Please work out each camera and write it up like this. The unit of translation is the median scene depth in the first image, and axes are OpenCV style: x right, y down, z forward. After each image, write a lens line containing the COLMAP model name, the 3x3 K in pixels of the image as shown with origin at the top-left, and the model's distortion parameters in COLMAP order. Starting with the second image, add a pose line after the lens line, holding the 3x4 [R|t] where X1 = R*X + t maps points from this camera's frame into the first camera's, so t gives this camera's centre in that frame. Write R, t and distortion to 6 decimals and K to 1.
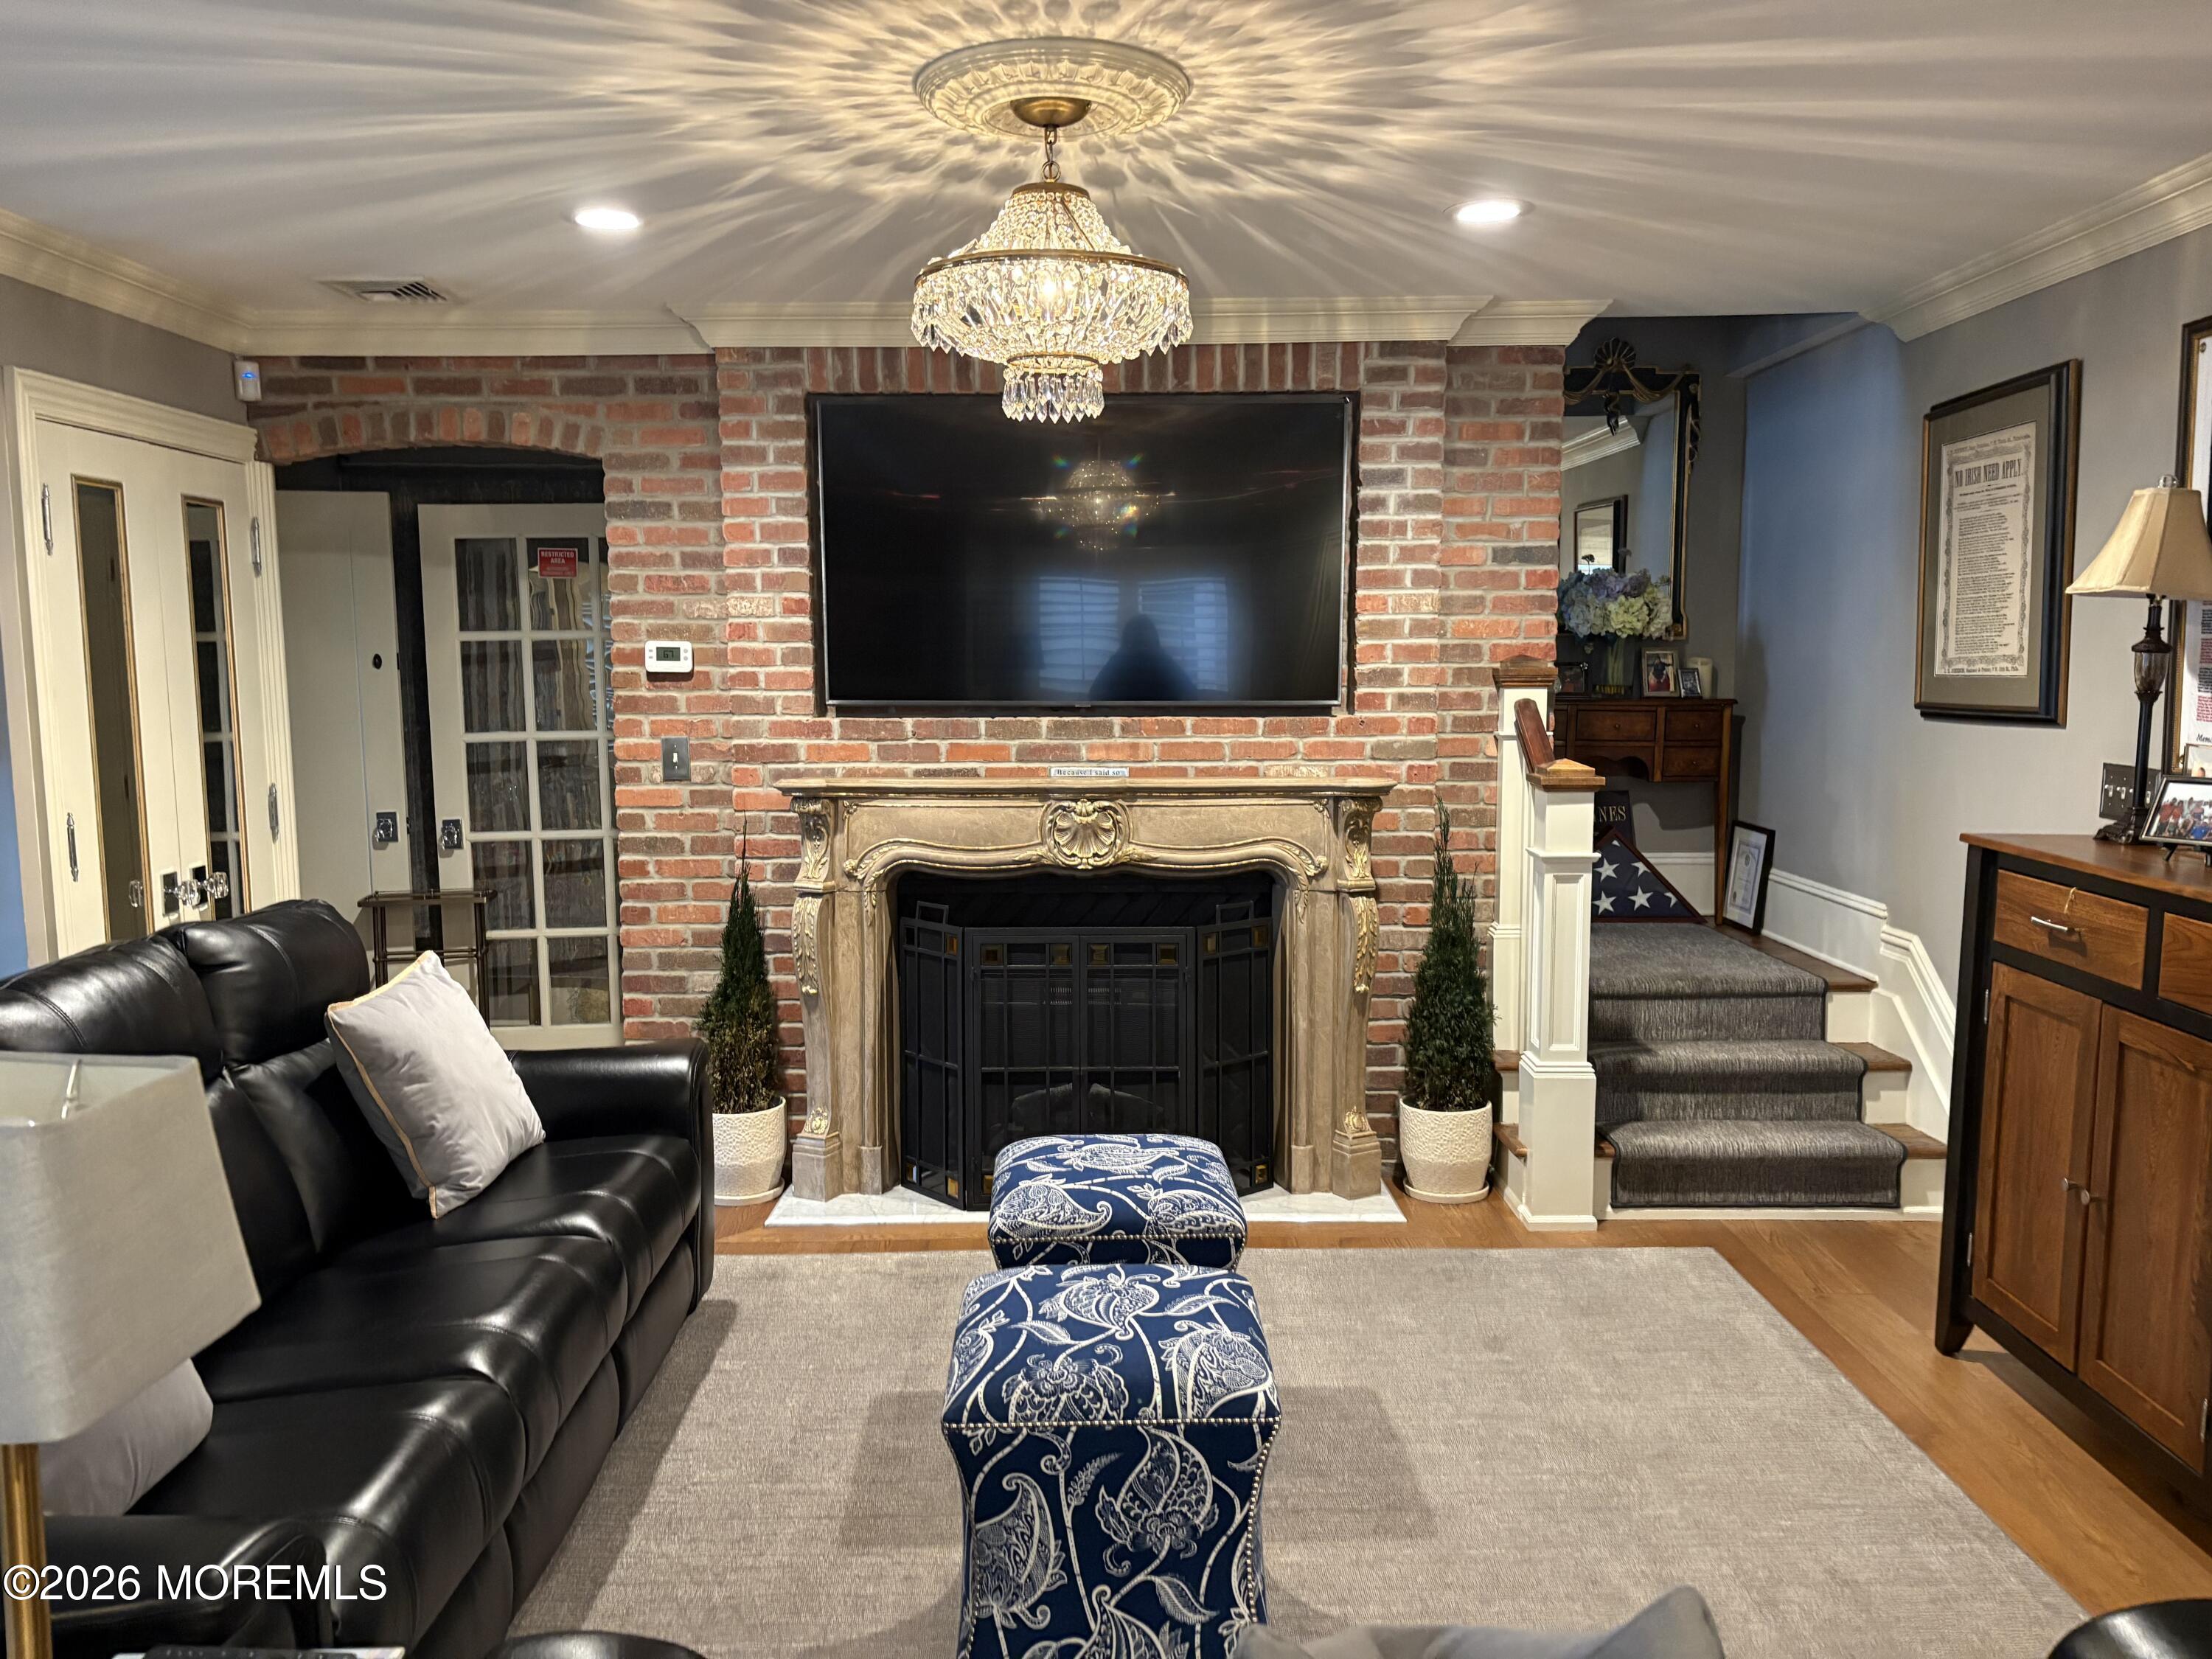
lens RADIAL K [[1601.5, 0, 1102.0], [0, 1601.5, 846.8], [0, 0, 1]] dist [0.012375, -0.033490]
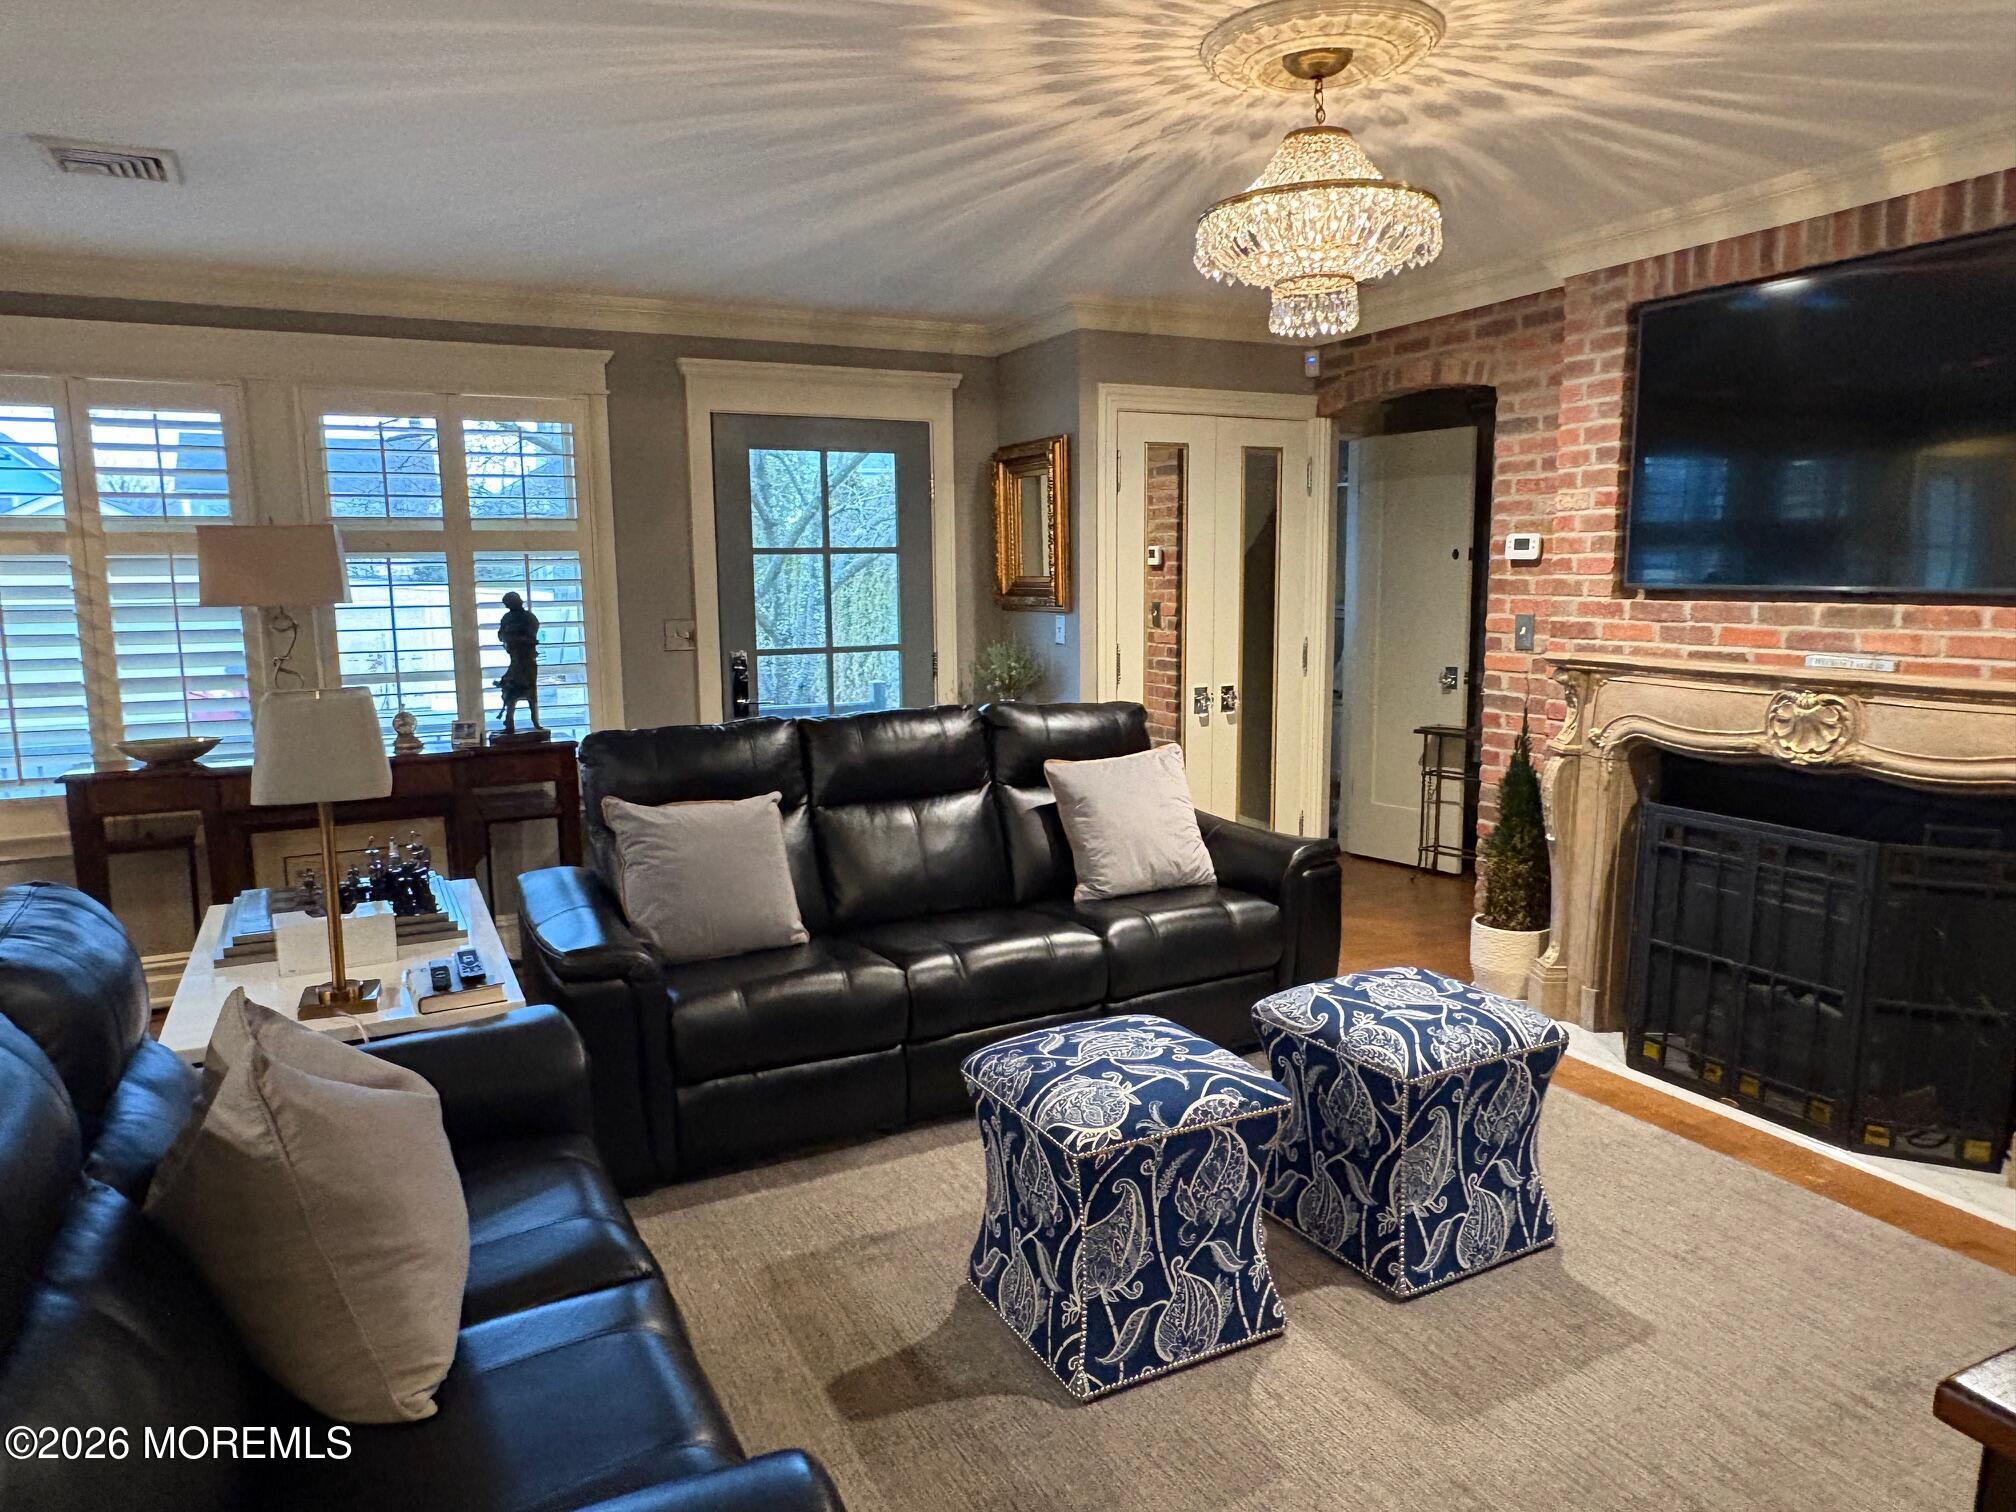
lens RADIAL K [[1284.2, 0, 1014.1], [0, 1284.2, 752.4], [0, 0, 1]] dist [-0.020107, 0.003964]
pose [[0.443637, 0.124410, -0.887529, 0.449978], [-0.094018, 0.991314, 0.091963, -0.018470], [0.891261, 0.042646, 0.451480, 0.242162]]
